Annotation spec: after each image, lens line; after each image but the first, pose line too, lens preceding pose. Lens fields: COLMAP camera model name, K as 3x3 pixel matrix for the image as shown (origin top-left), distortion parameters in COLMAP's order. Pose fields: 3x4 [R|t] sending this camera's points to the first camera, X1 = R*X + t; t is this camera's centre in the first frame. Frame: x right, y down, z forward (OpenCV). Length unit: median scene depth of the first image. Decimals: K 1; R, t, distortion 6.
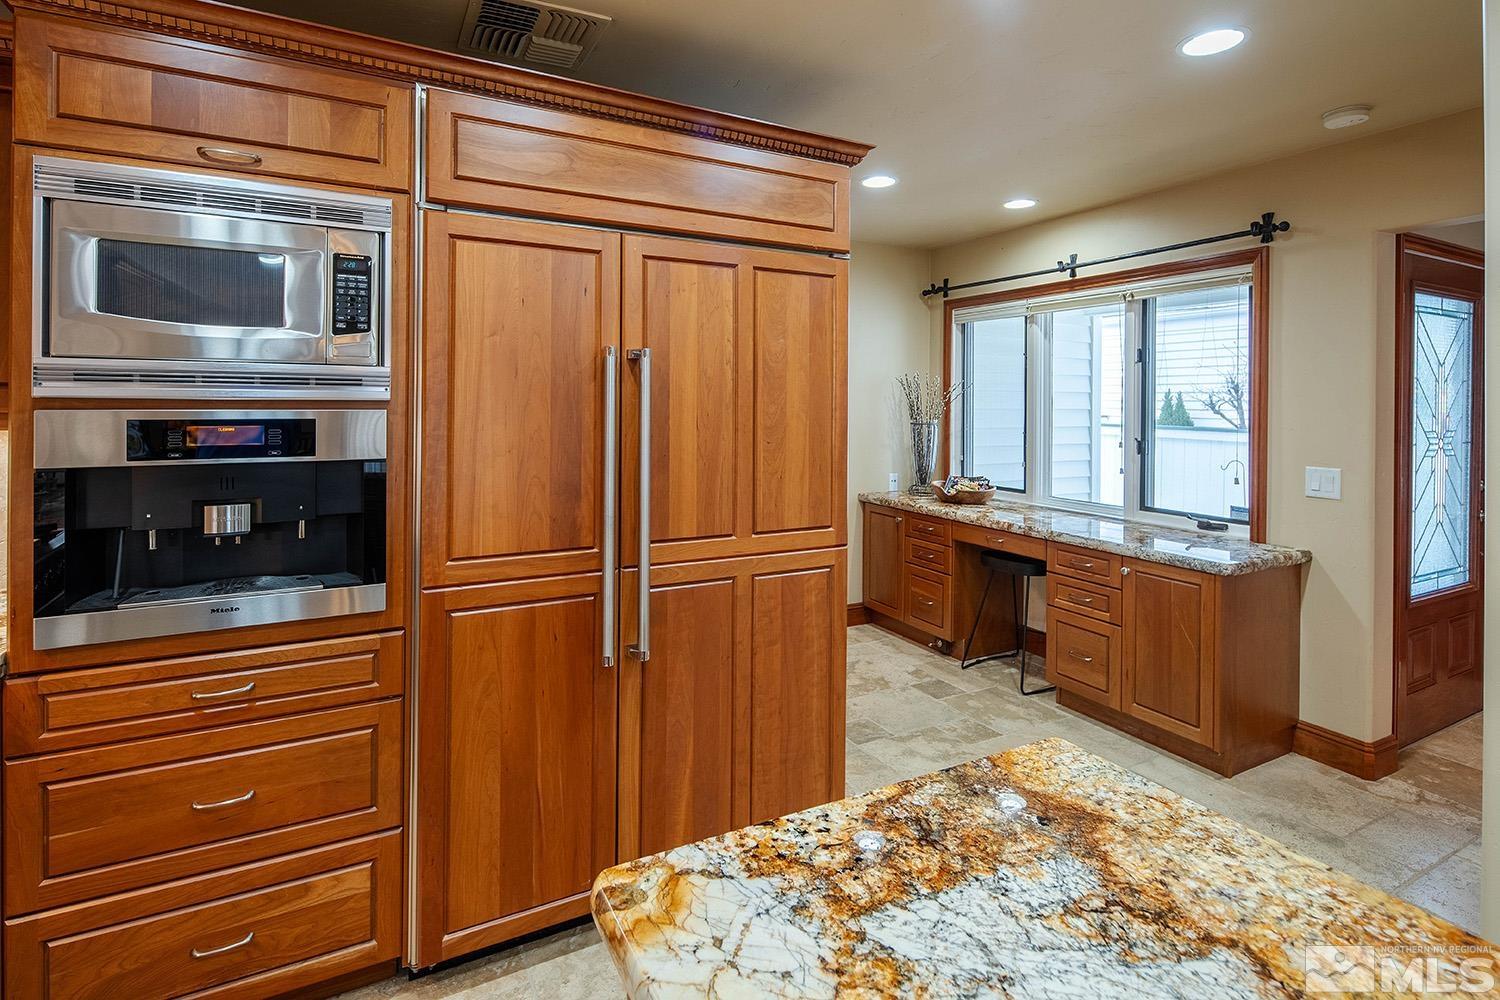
lens RADIAL K [[734.0, 0, 745.0], [0, 734.0, 402.6], [0, 0, 1]] dist [0.008277, -0.006947]
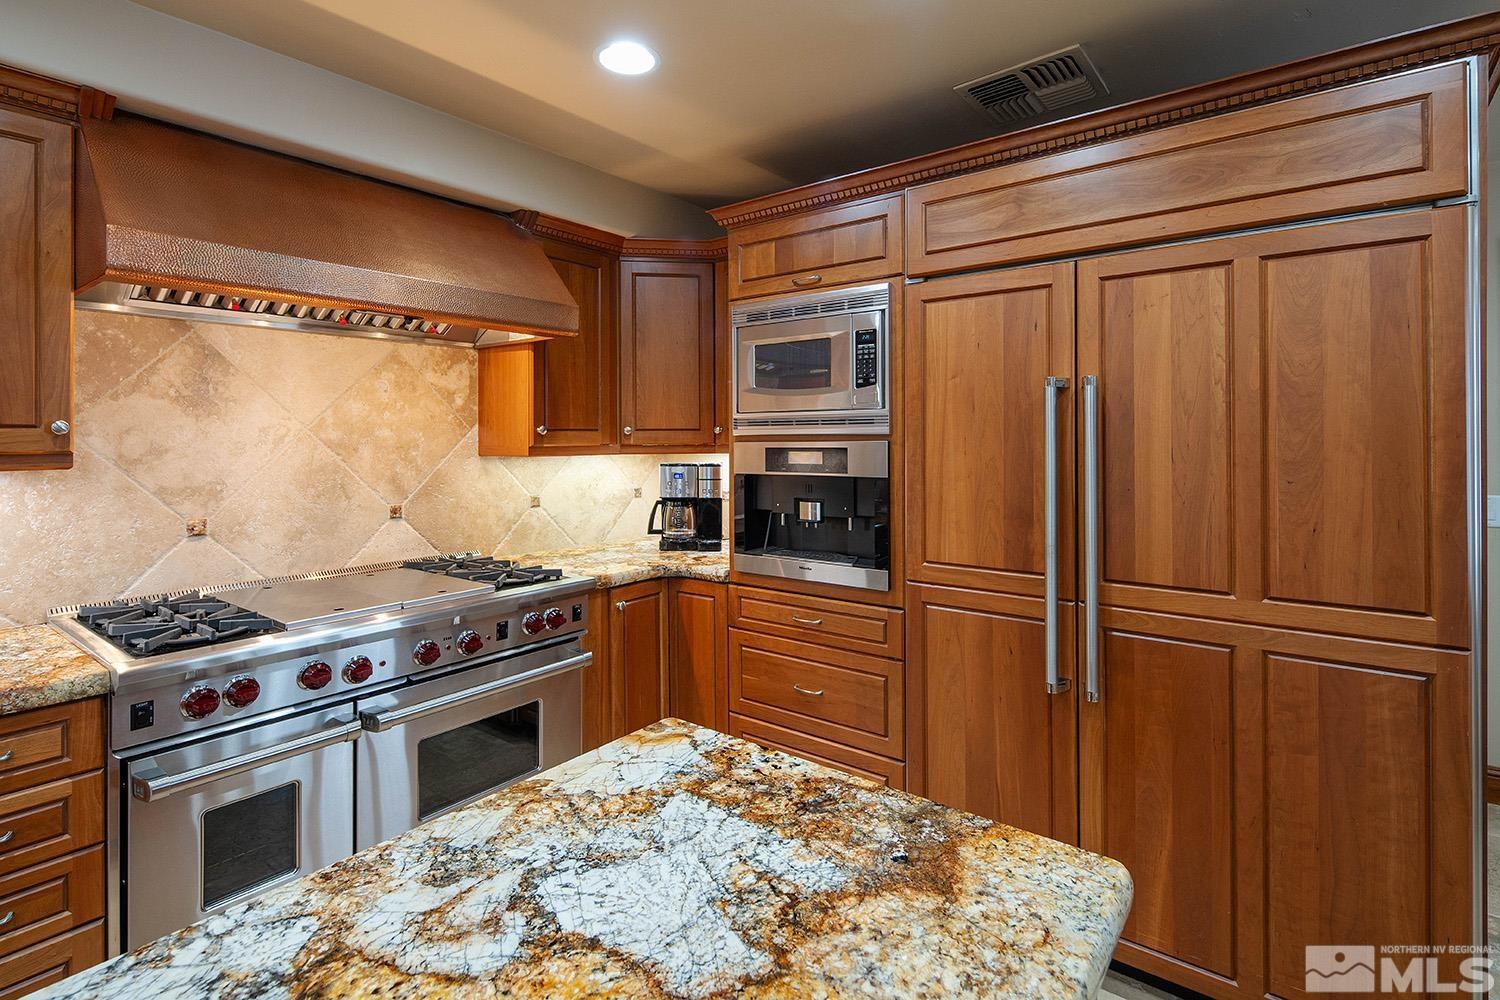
lens RADIAL K [[730.7, 0, 745.0], [0, 730.7, 434.4], [0, 0, 1]] dist [0.004165, -0.005677]
pose [[0.406462, -0.016898, -0.913511, 0.352343], [0.005603, 0.999856, -0.016002, 0.009880], [0.913650, 0.001386, 0.406498, 0.126865]]
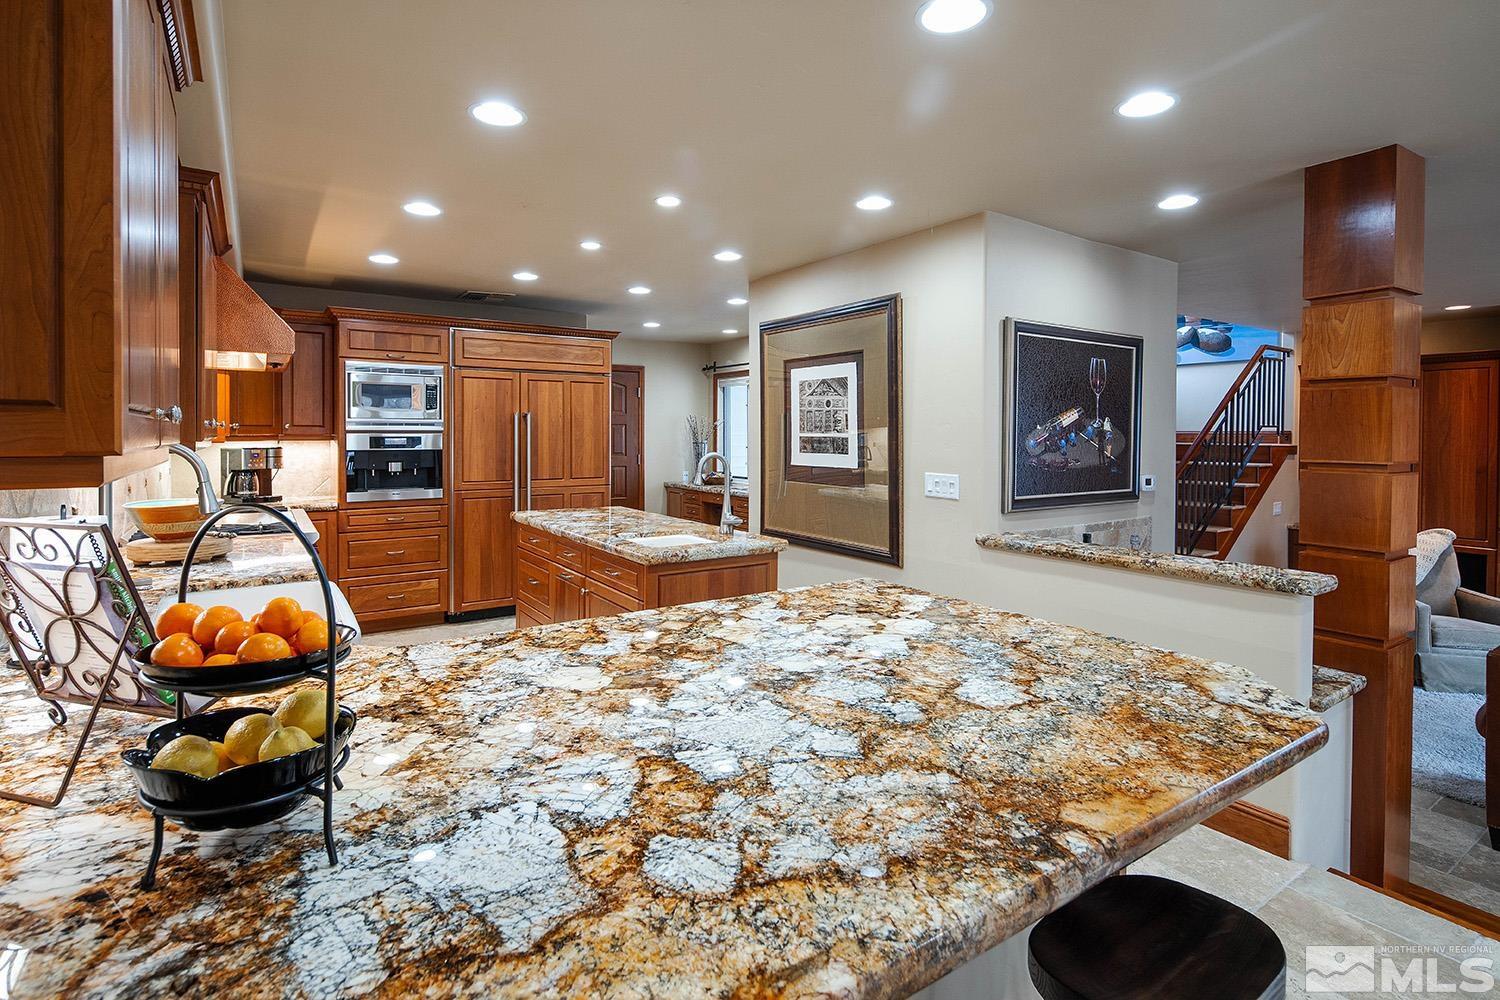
lens RADIAL K [[735.8, 0, 749.2], [0, 735.8, 445.2], [0, 0, 1]] dist [0.002092, -0.000172]
pose [[0.994617, -0.007206, 0.103369, 0.276327], [0.005548, 0.999851, 0.016321, 0.008701], [-0.103471, -0.015660, 0.994509, -1.276208]]
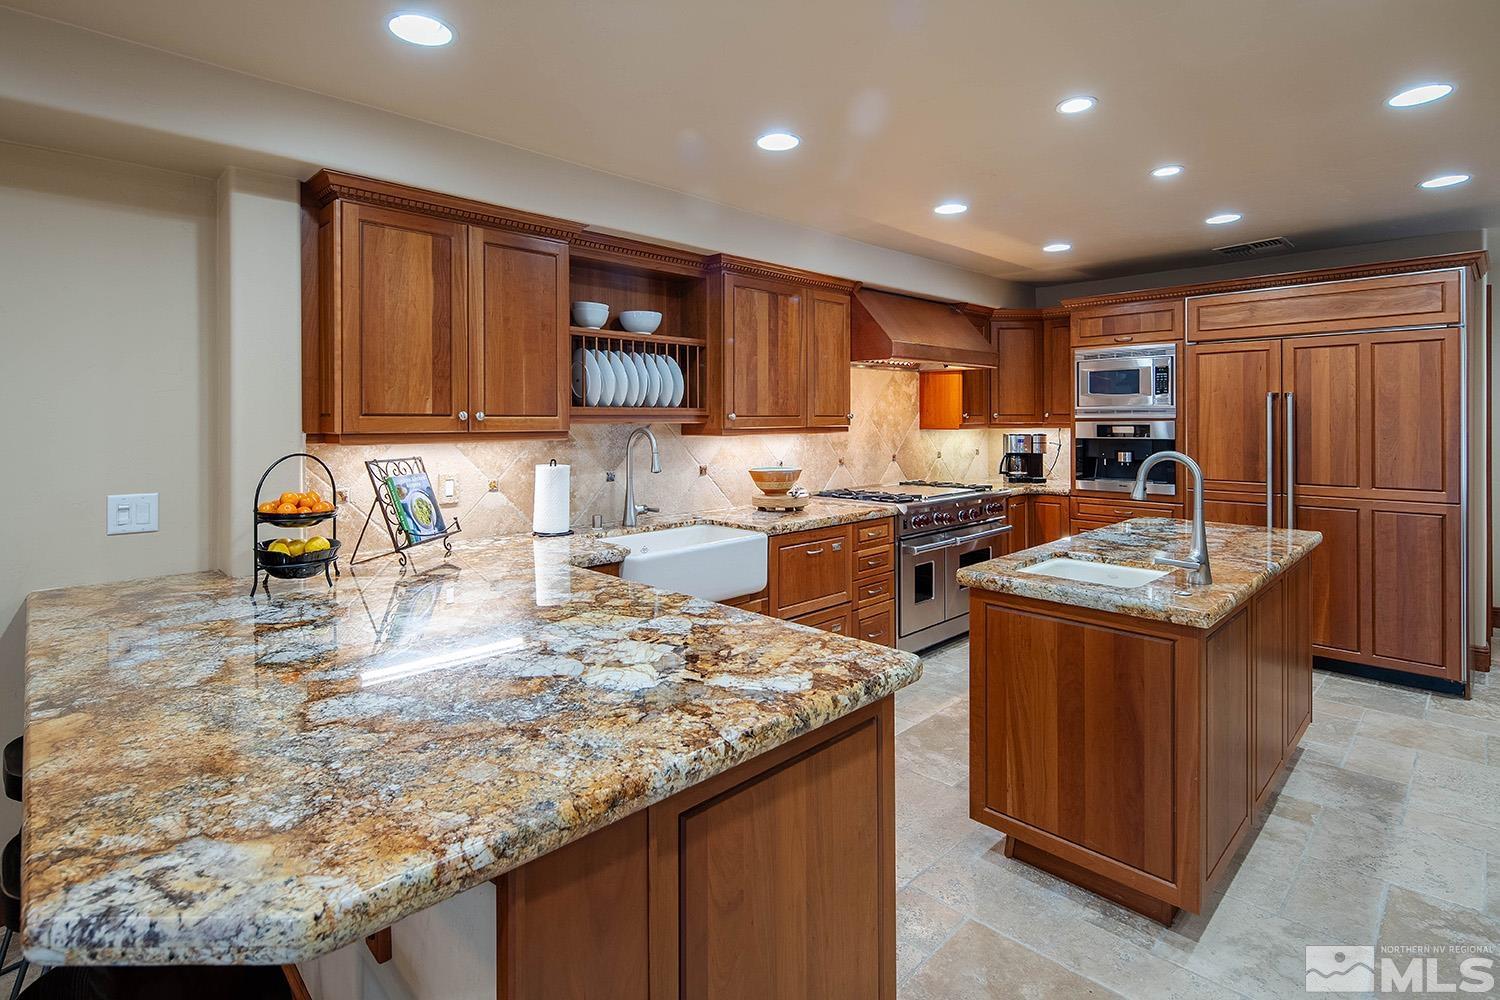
lens RADIAL K [[733.5, 0, 741.1], [0, 733.5, 418.4], [0, 0, 1]] dist [0.003176, -0.003991]
pose [[0.276460, -0.011288, -0.960959, 0.950470], [0.004945, 0.999934, -0.010323, 0.010702], [0.961013, -0.001898, 0.276497, -0.731558]]
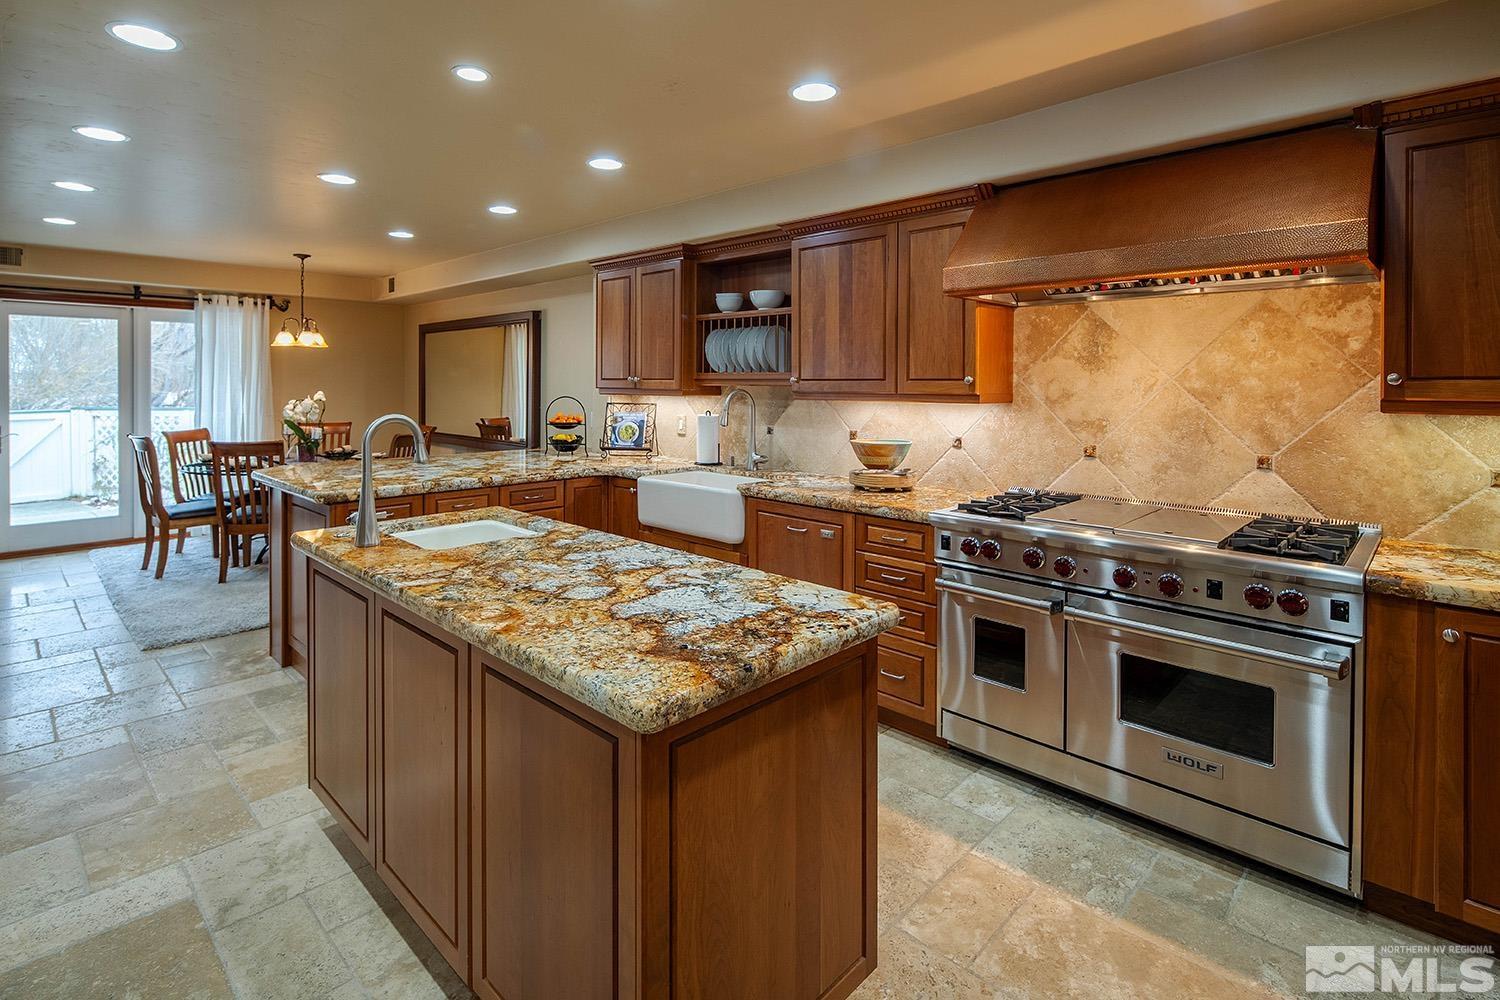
lens RADIAL K [[739.4, 0, 758.6], [0, 739.4, 390.2], [0, 0, 1]] dist [-0.000131, -0.000455]
pose [[-0.950302, -0.009187, -0.311195, 0.214189], [-0.013069, 0.999861, 0.010390, -0.000819], [0.311056, 0.013940, -0.950289, 0.774576]]
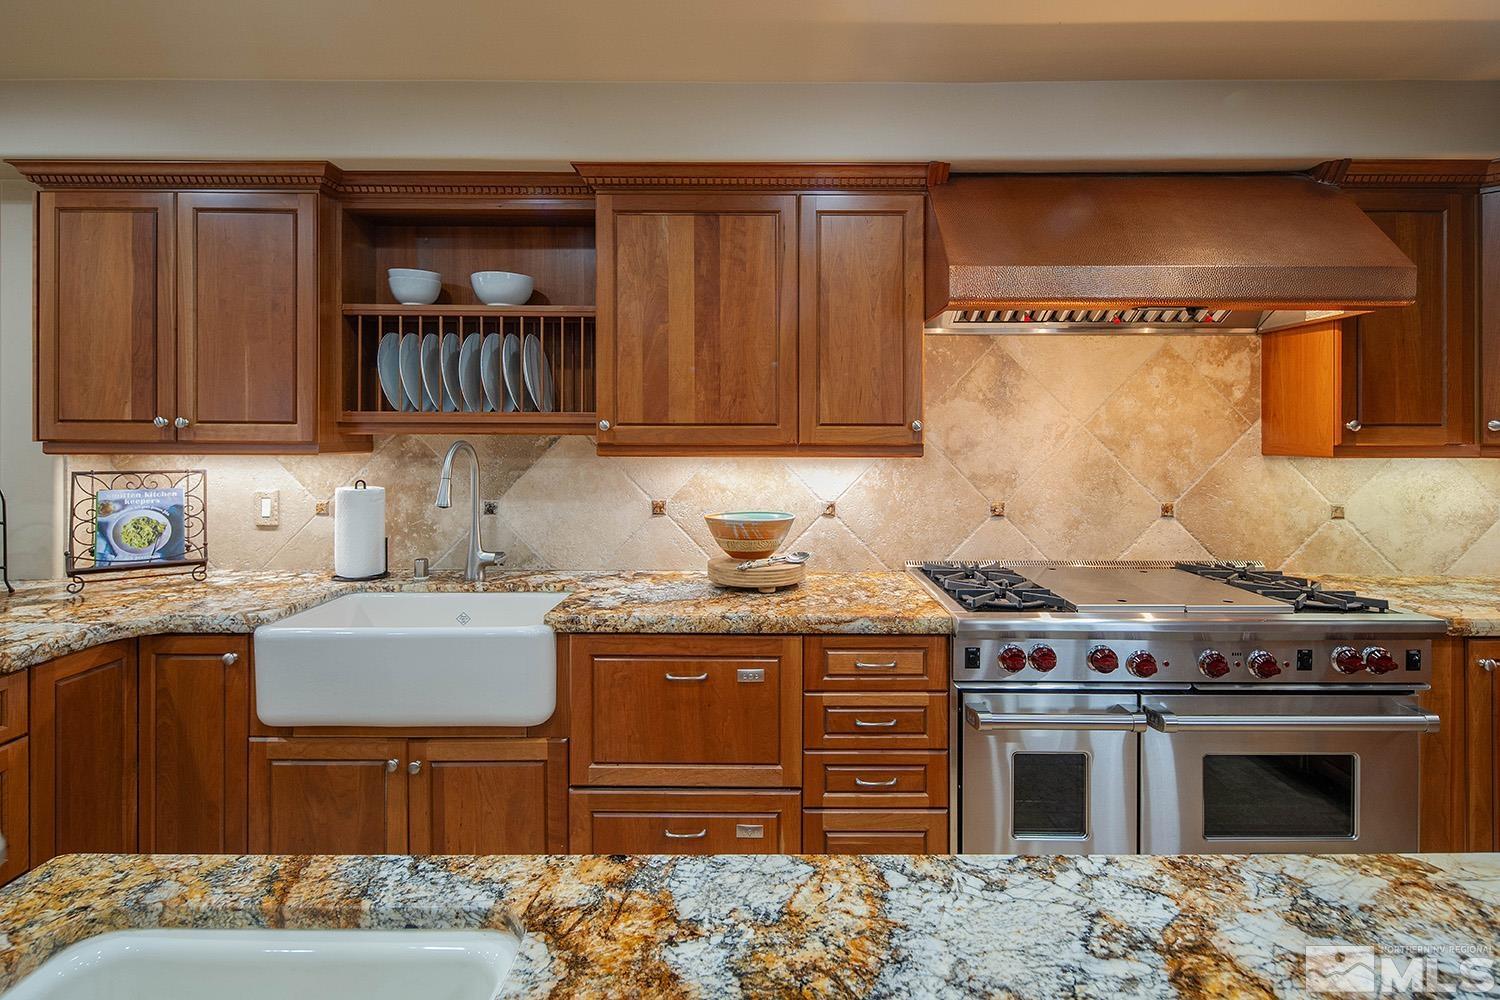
lens RADIAL K [[730.7, 0, 745.0], [0, 730.7, 434.4], [0, 0, 1]] dist [0.004165, -0.005677]
pose [[-0.472485, -0.010525, -0.881276, 0.365549], [-0.009310, 0.999933, -0.006951, 0.008269], [0.881290, 0.004921, -0.472551, 0.066763]]
